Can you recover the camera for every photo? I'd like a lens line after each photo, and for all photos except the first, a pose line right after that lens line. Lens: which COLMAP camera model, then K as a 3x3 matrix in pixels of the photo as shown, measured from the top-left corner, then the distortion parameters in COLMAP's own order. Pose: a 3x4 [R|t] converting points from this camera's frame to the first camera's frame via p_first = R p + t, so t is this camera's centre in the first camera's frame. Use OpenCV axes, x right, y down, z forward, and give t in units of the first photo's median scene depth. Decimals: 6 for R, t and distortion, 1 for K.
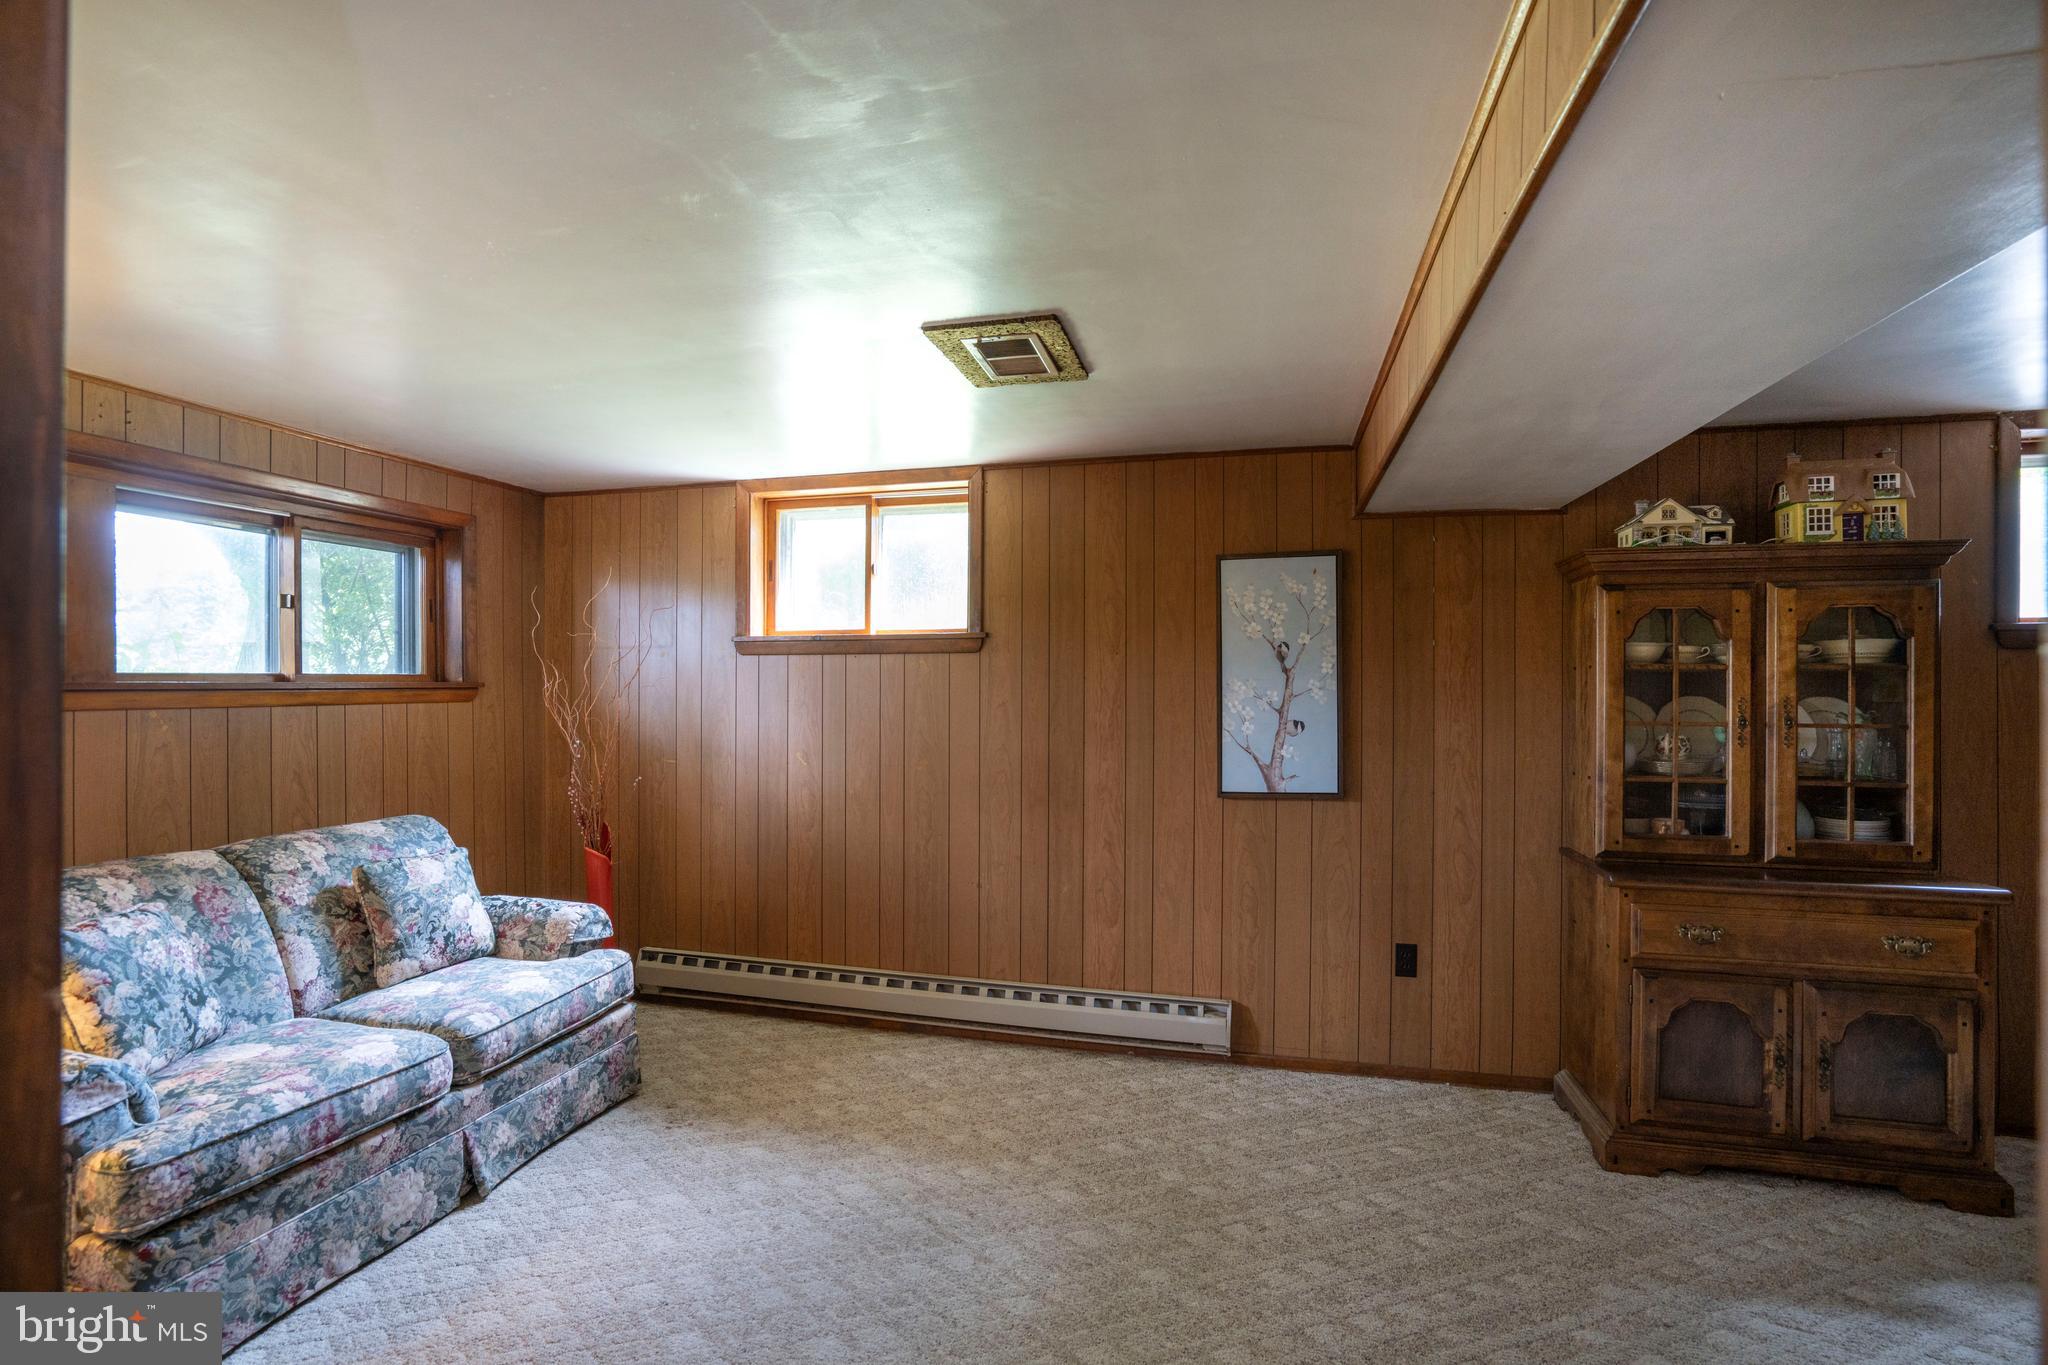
lens RADIAL K [[948.3, 0, 1018.1], [0, 948.3, 688.4], [0, 0, 1]] dist [-0.061768, 0.025249]
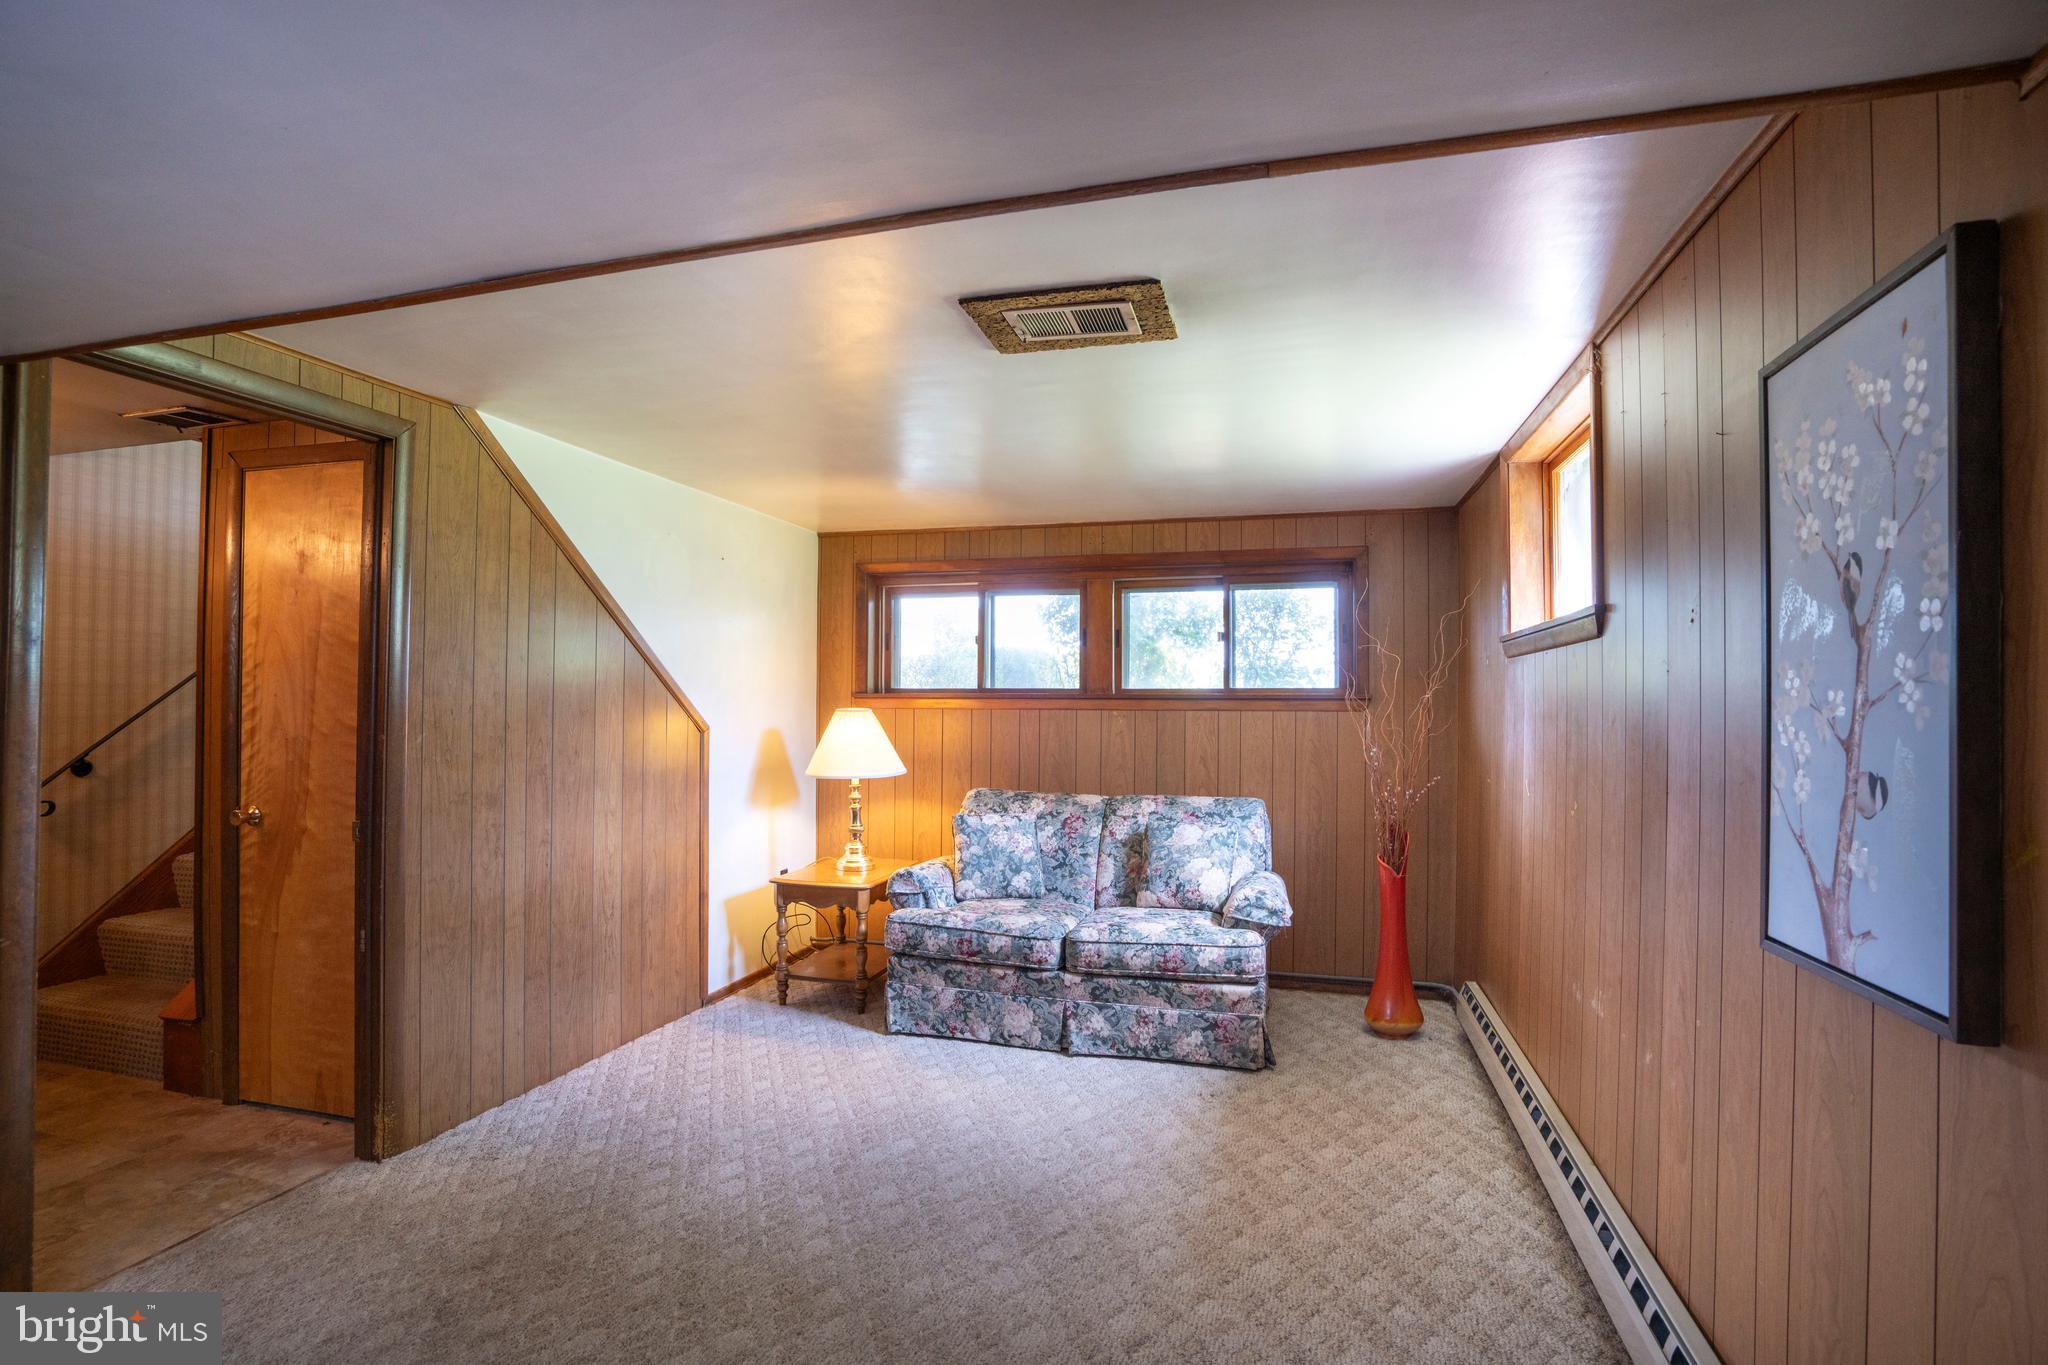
lens RADIAL K [[948.3, 0, 1018.1], [0, 948.3, 688.4], [0, 0, 1]] dist [-0.061768, 0.025249]
pose [[-0.021731, -0.017447, -0.999612, 0.818892], [-0.009981, 0.999802, -0.017233, 0.014911], [0.999714, 0.009602, -0.021901, 0.887800]]
